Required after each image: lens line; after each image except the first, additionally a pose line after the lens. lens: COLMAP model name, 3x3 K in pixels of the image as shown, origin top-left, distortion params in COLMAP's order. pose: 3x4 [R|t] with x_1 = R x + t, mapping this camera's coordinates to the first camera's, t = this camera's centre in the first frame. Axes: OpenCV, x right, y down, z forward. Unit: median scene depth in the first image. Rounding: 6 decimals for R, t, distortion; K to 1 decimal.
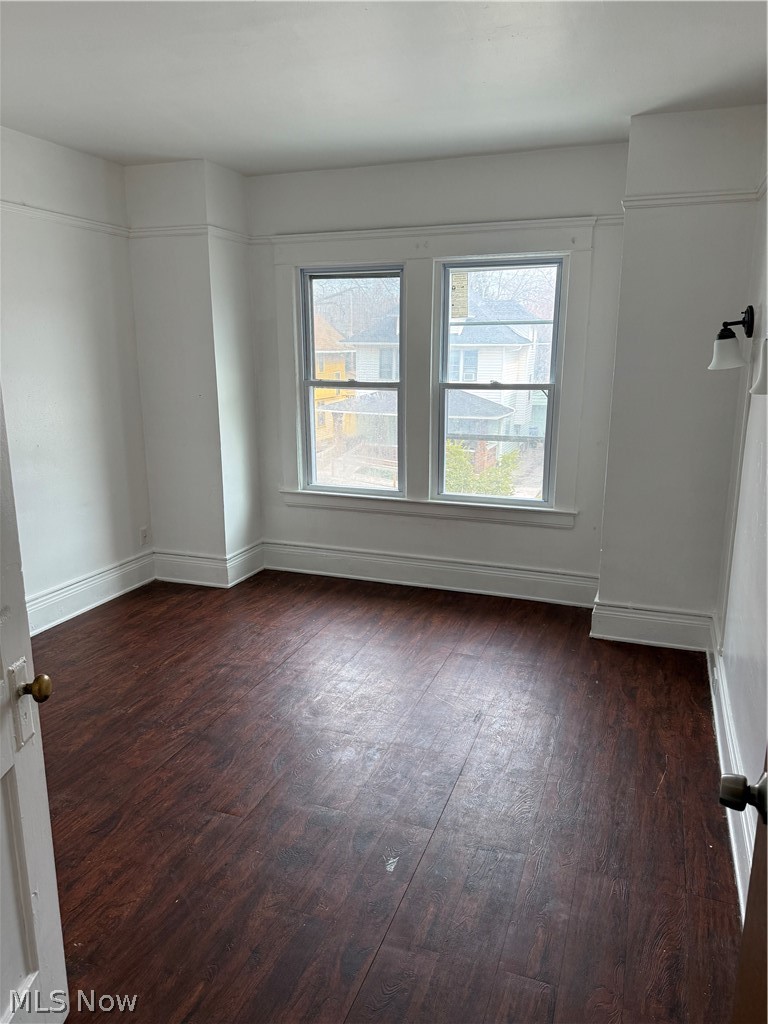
lens RADIAL K [[720.3, 0, 381.9], [0, 720.3, 511.0], [0, 0, 1]] dist [0.077623, -0.102487]
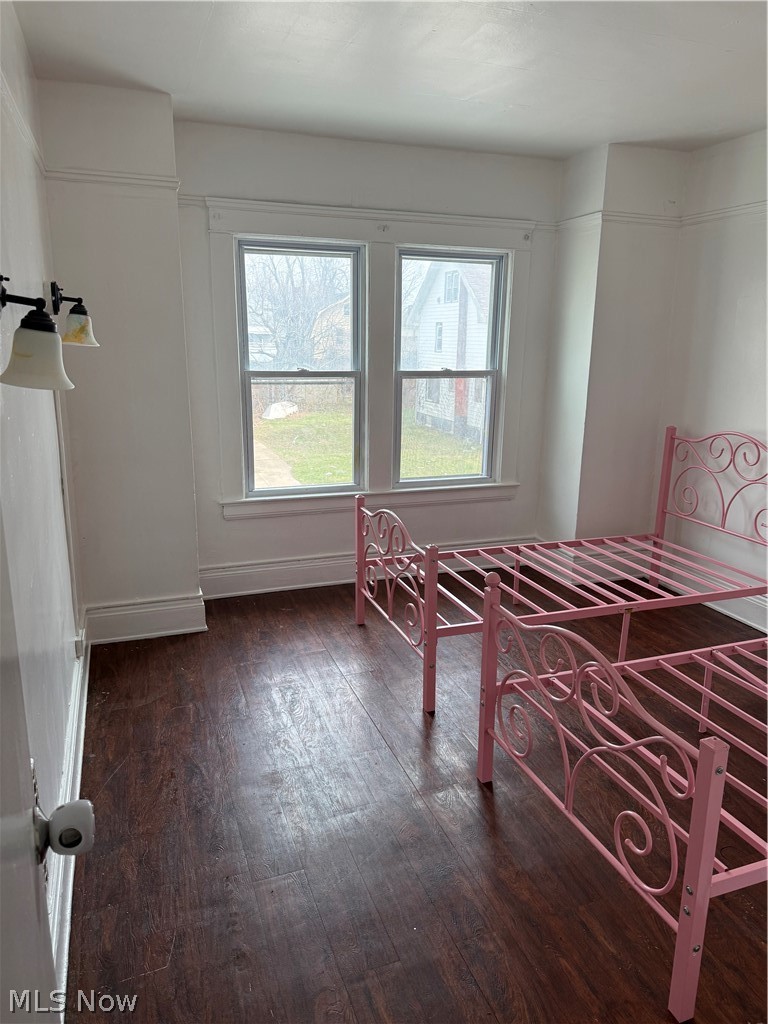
lens RADIAL K [[720.3, 0, 381.9], [0, 720.3, 511.0], [0, 0, 1]] dist [0.077623, -0.102487]
pose [[0.749522, -0.143091, 0.646329, -0.580402], [0.132080, 0.989053, 0.065798, -0.053623], [-0.648669, 0.036050, 0.760217, 0.257583]]
